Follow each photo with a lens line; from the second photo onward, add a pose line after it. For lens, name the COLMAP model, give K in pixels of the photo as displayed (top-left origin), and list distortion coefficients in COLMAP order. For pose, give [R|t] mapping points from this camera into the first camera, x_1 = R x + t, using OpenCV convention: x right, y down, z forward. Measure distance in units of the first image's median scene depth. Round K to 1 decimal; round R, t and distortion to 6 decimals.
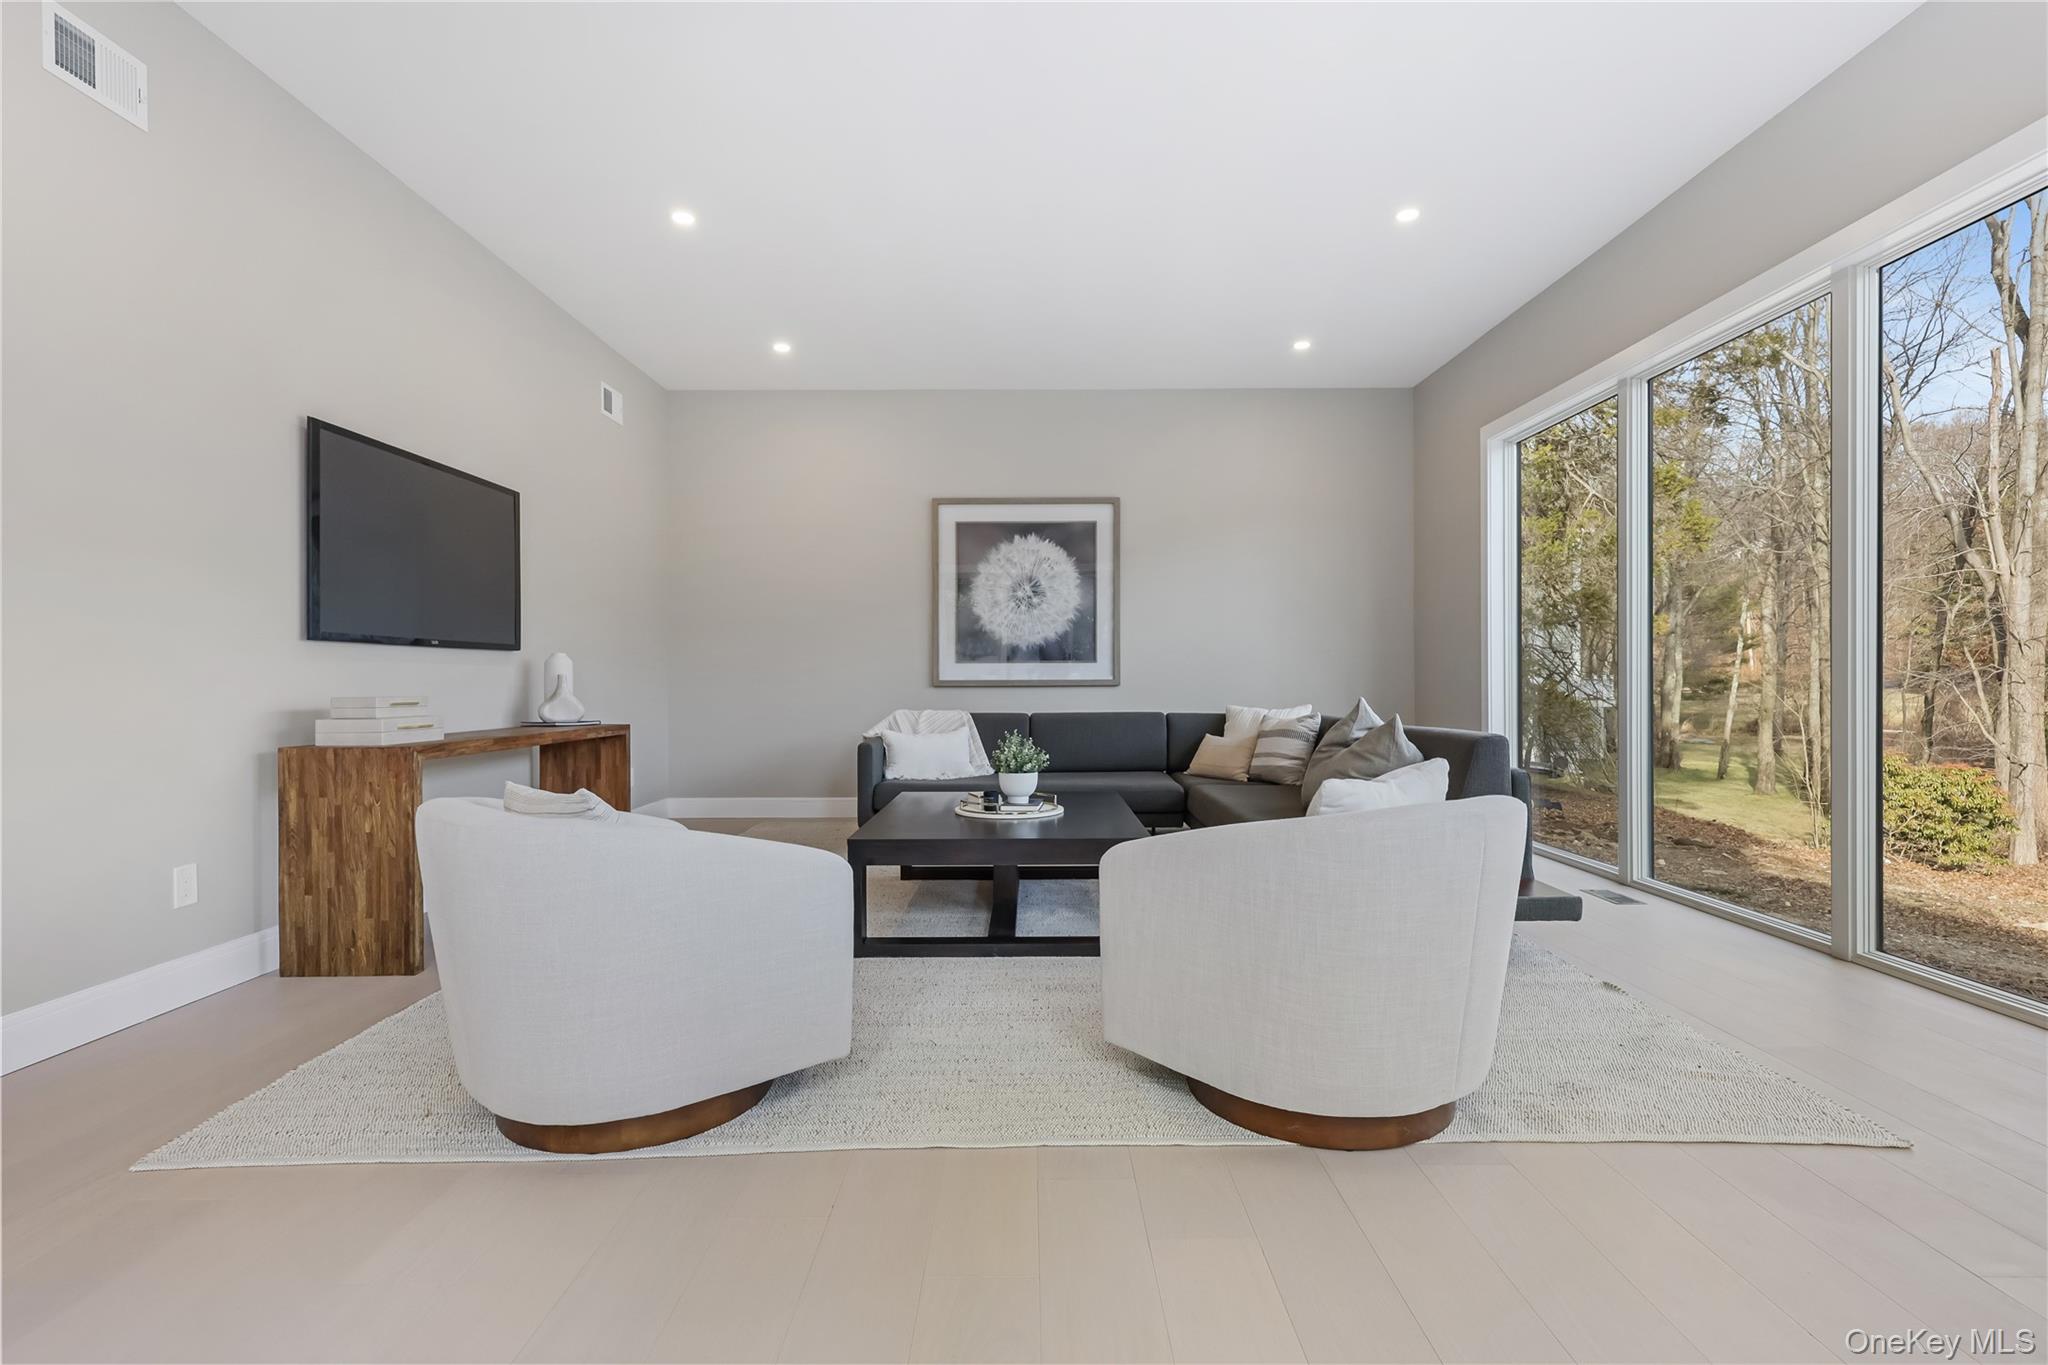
lens RADIAL K [[952.8, 0, 1024.0], [0, 952.8, 682.5], [0, 0, 1]] dist [-0.000432, -0.000172]
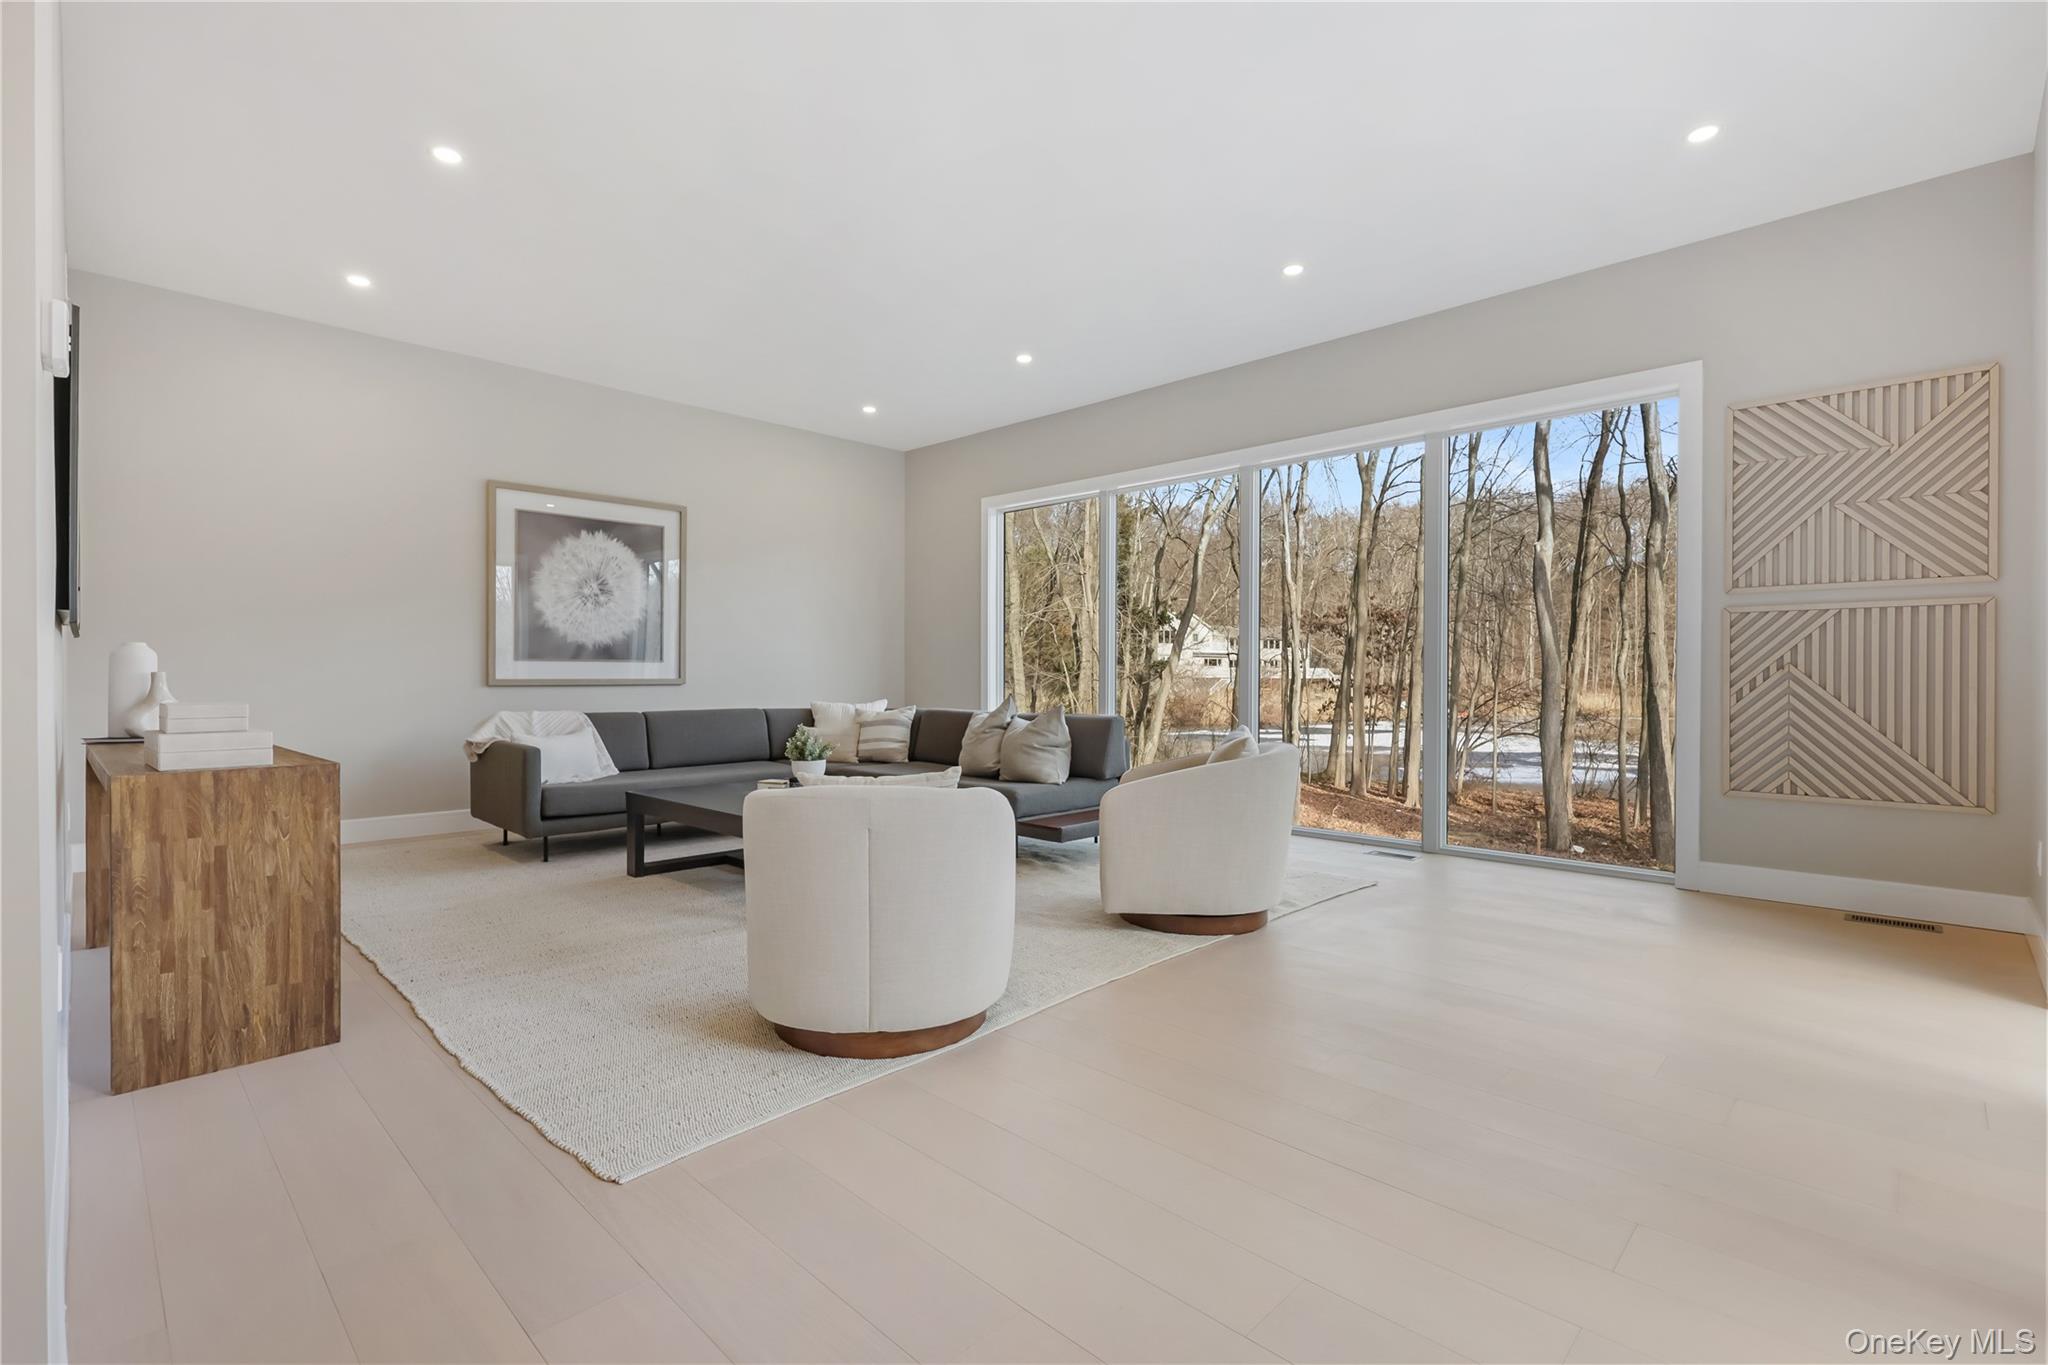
lens RADIAL K [[939.5, 0, 1024.0], [0, 939.5, 682.5], [0, 0, 1]] dist [-0.000350, -0.000148]
pose [[0.691496, -0.000334, 0.722380, -0.550461], [-0.002240, 0.999994, 0.002606, -0.003577], [-0.722377, -0.003420, 0.691491, 0.010790]]
